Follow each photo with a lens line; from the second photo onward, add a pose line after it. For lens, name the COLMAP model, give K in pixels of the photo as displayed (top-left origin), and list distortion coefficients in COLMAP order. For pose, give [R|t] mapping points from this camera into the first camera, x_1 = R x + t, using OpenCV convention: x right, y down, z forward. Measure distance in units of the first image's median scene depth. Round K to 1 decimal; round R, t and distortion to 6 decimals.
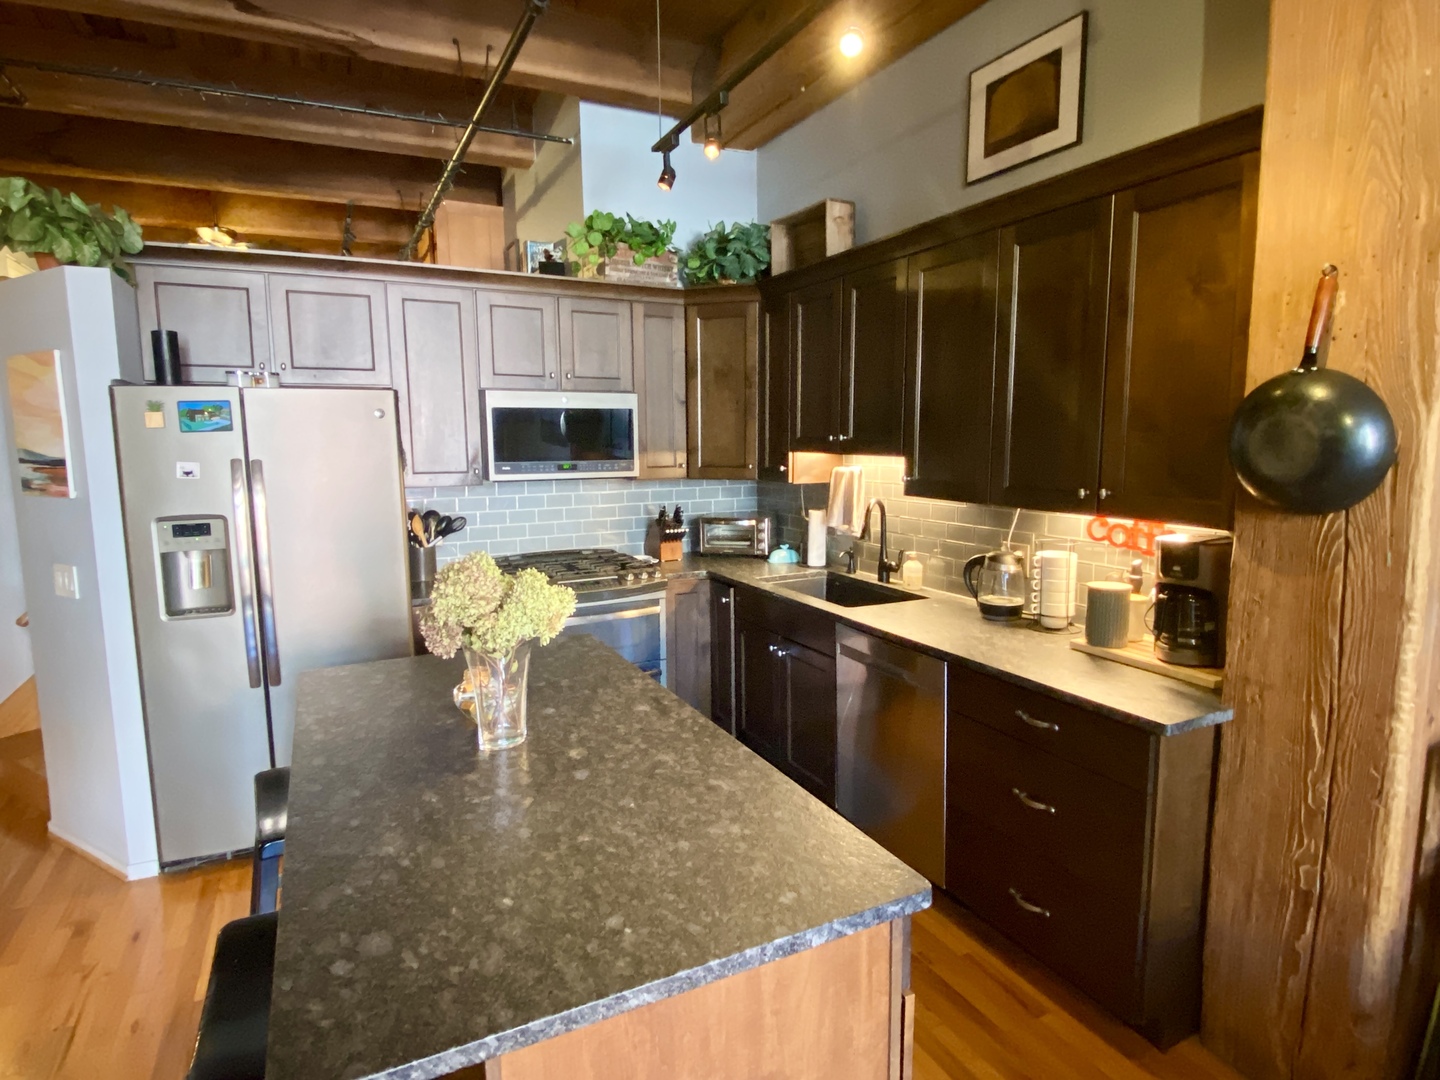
lens RADIAL K [[783.5, 0, 716.7], [0, 783.5, 529.1], [0, 0, 1]] dist [0.047798, -0.045575]
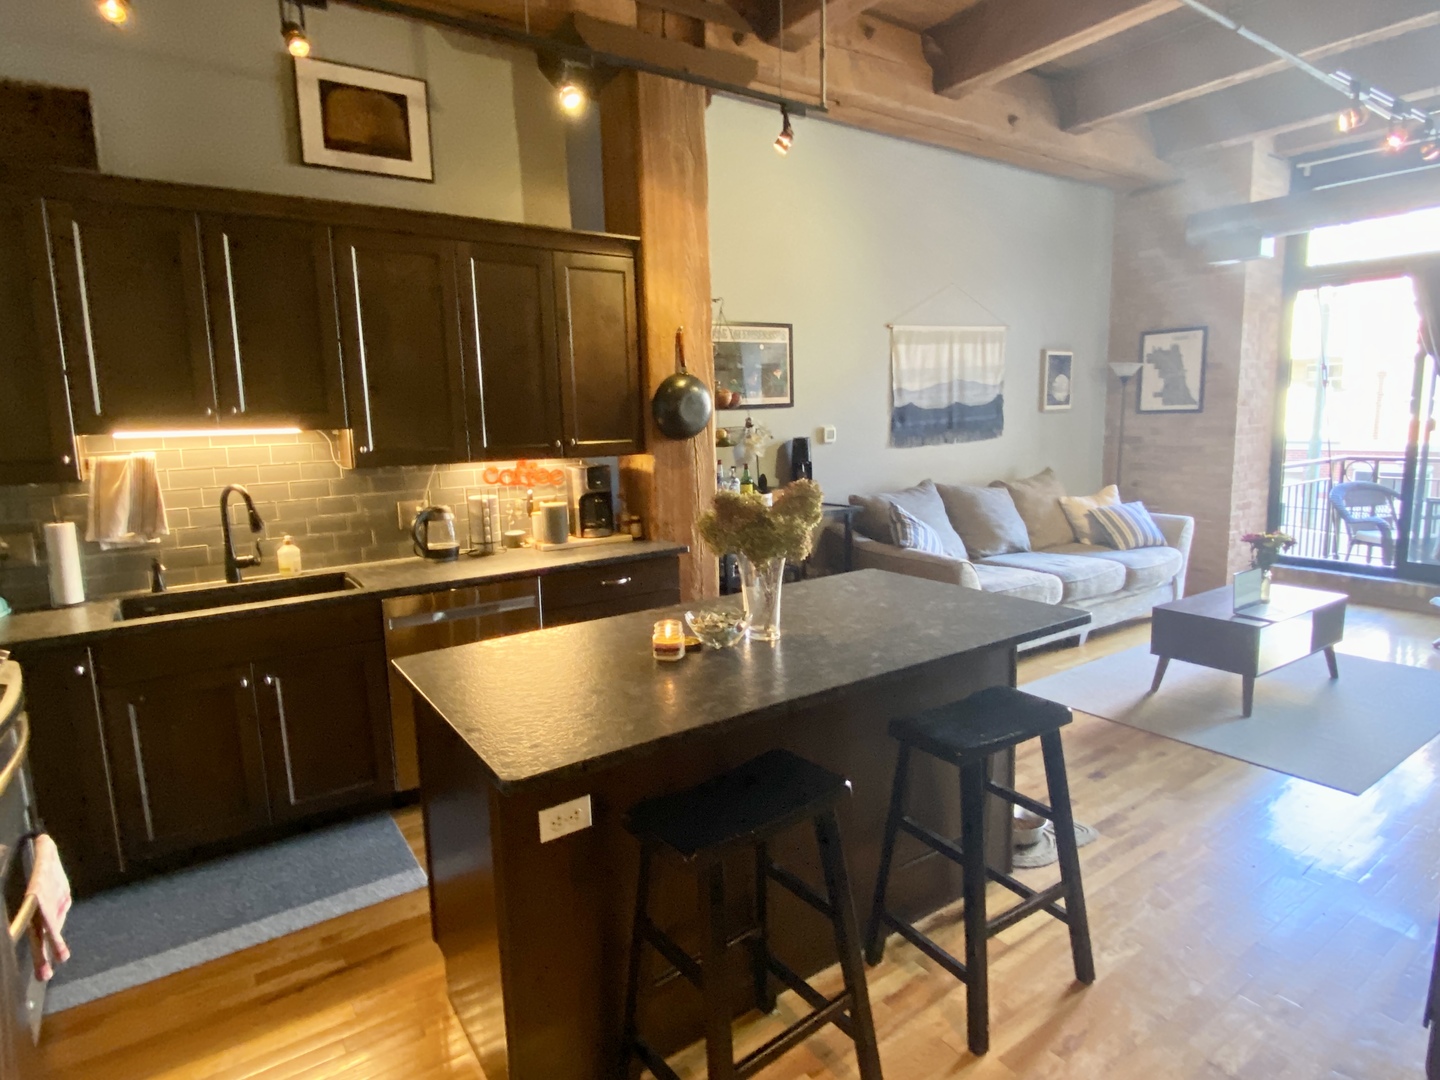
lens RADIAL K [[783.5, 0, 716.7], [0, 783.5, 529.1], [0, 0, 1]] dist [0.047798, -0.045575]
pose [[-0.133176, -0.123598, 0.983355, -0.937339], [0.151764, 0.977949, 0.143472, -0.046580], [-0.979404, 0.168345, -0.111482, 0.775334]]
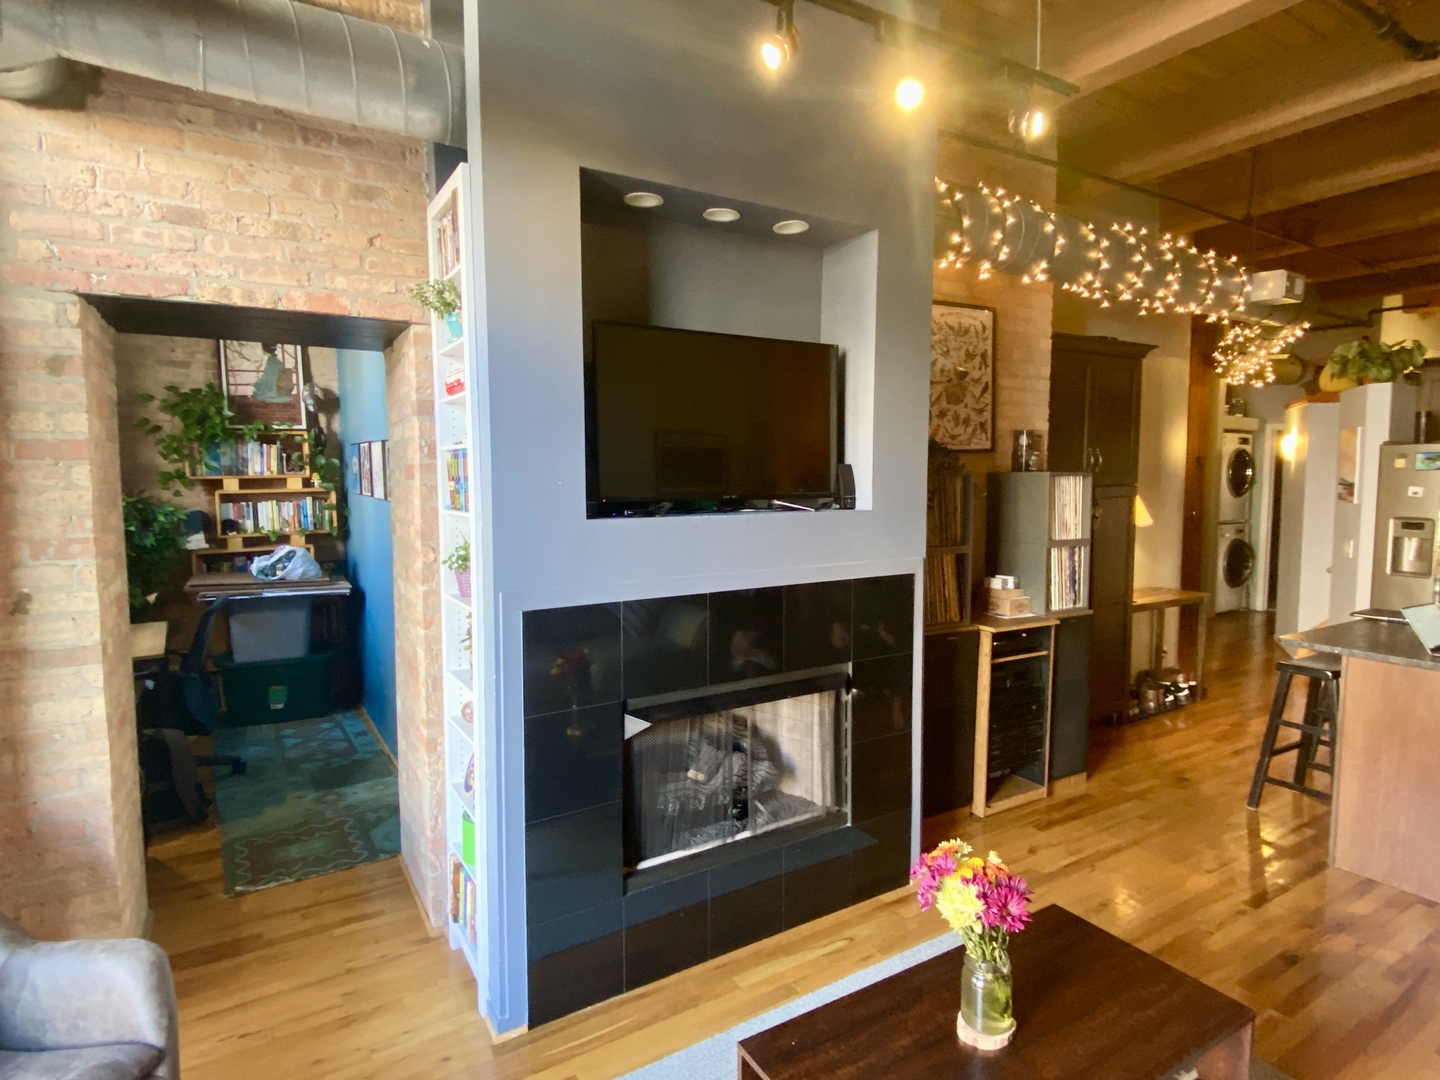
lens RADIAL K [[783.5, 0, 716.7], [0, 783.5, 529.1], [0, 0, 1]] dist [0.047798, -0.045575]
pose [[0.092164, 0.084774, -0.992129, 0.978163], [-0.120490, 0.989997, 0.073399, 0.069103], [0.988427, 0.112777, 0.101456, -0.735118]]
